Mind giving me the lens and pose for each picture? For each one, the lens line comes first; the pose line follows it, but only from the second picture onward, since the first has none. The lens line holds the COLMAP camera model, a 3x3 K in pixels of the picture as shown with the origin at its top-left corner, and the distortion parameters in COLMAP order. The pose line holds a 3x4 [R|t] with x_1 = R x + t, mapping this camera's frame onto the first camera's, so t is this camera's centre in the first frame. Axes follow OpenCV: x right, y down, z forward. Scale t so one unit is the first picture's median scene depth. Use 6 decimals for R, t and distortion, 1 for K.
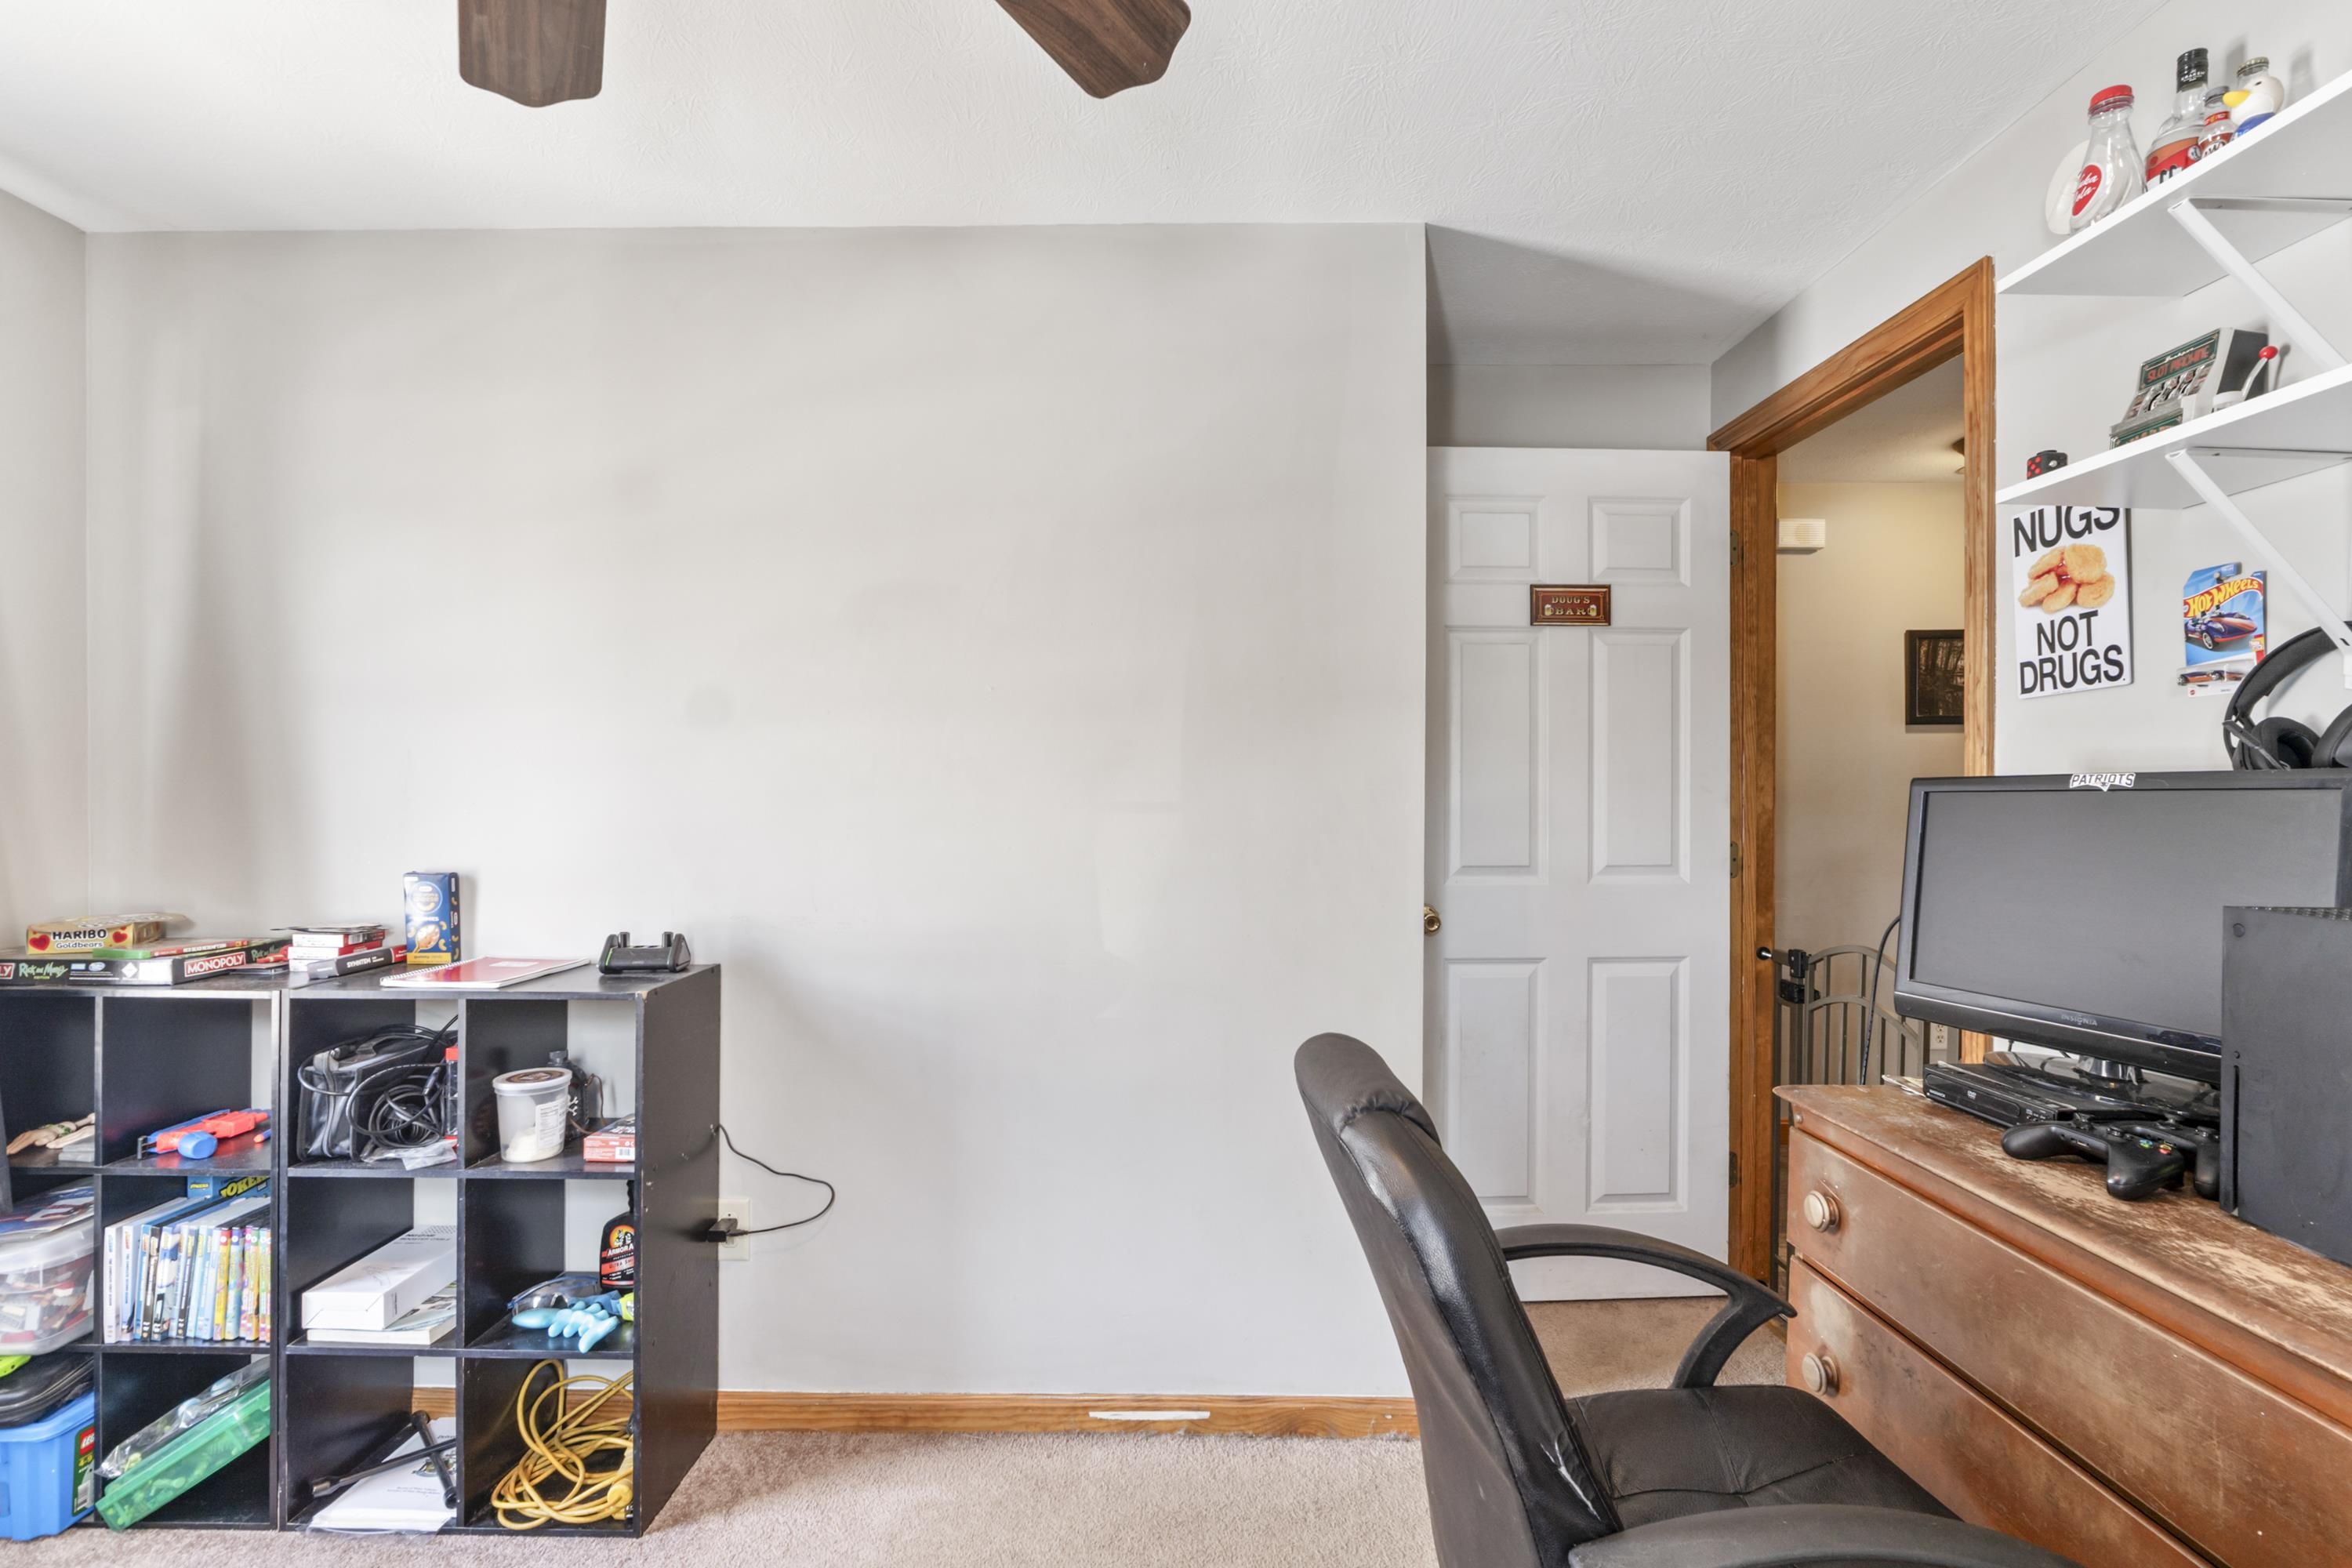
lens RADIAL K [[1106.6, 0, 1173.8], [0, 1106.6, 787.4], [0, 0, 1]] dist [-0.005454, -0.000925]
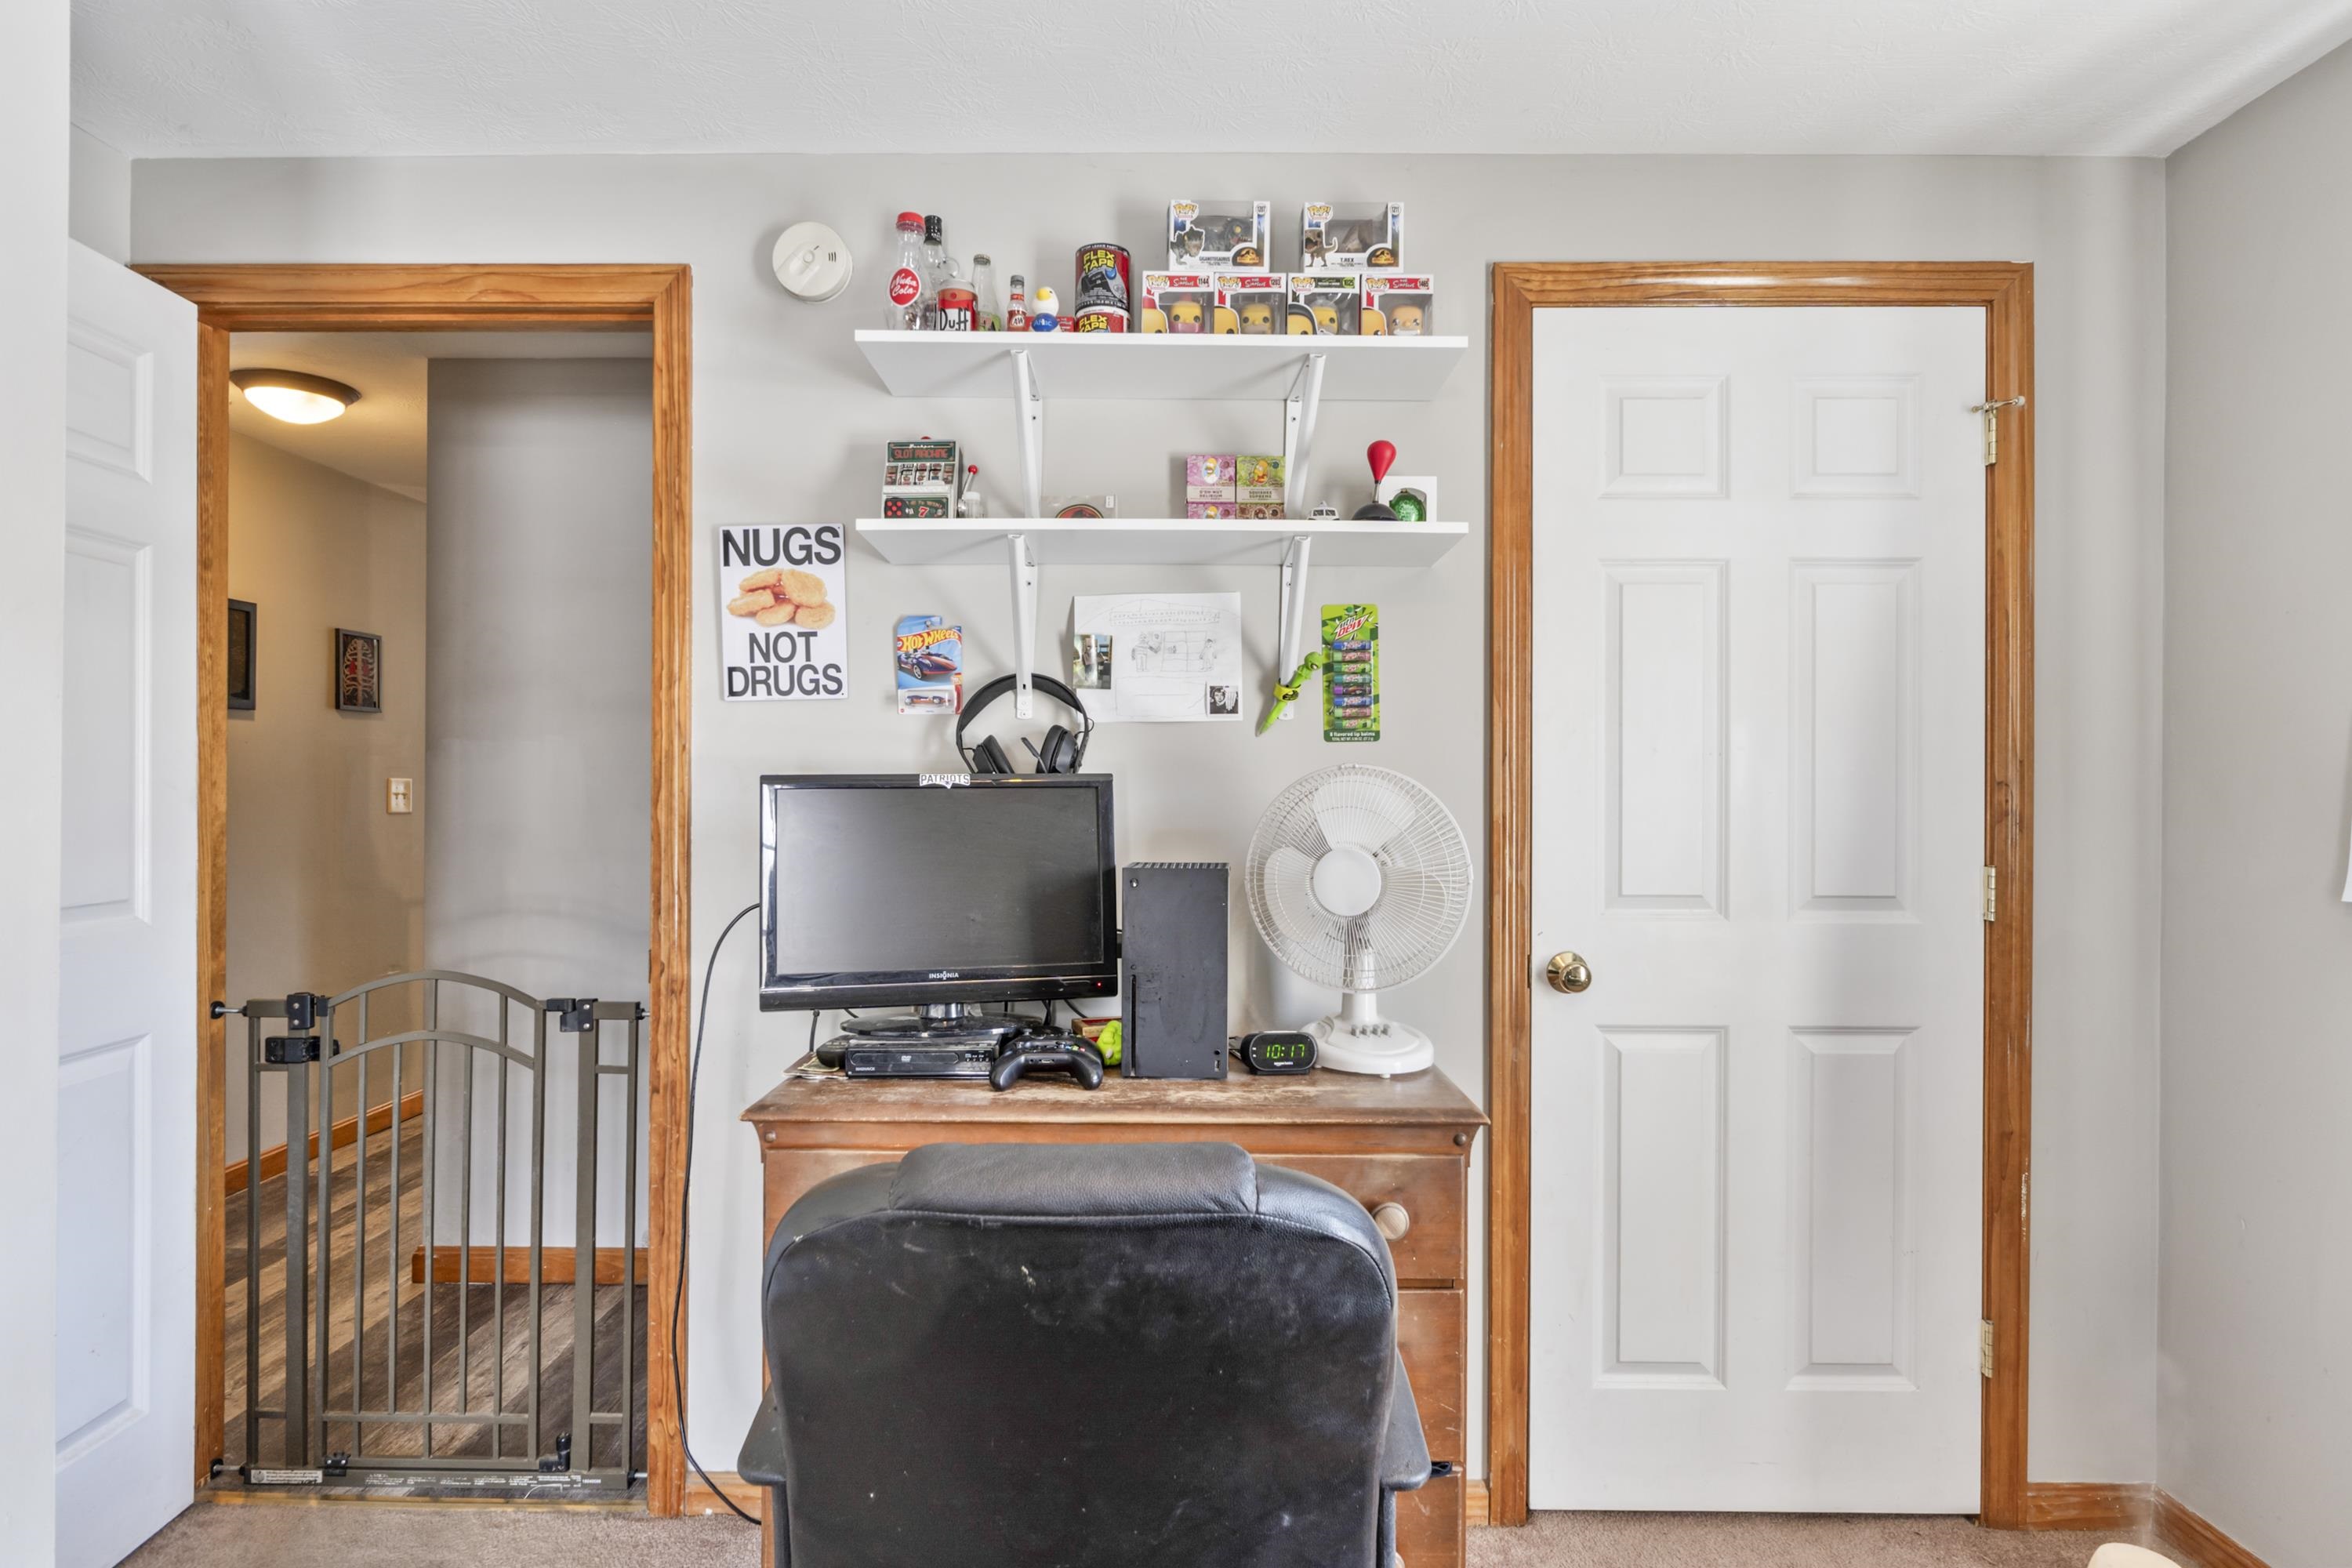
lens RADIAL K [[1208.8, 0, 1172.7], [0, 1208.8, 781.7], [0, 0, 1]] dist [0.006770, 0.001333]
pose [[0.006242, -0.002685, 0.999977, -0.421384], [-0.004089, 0.999988, 0.002710, -0.007340], [-0.999972, -0.004106, 0.006231, 0.595240]]
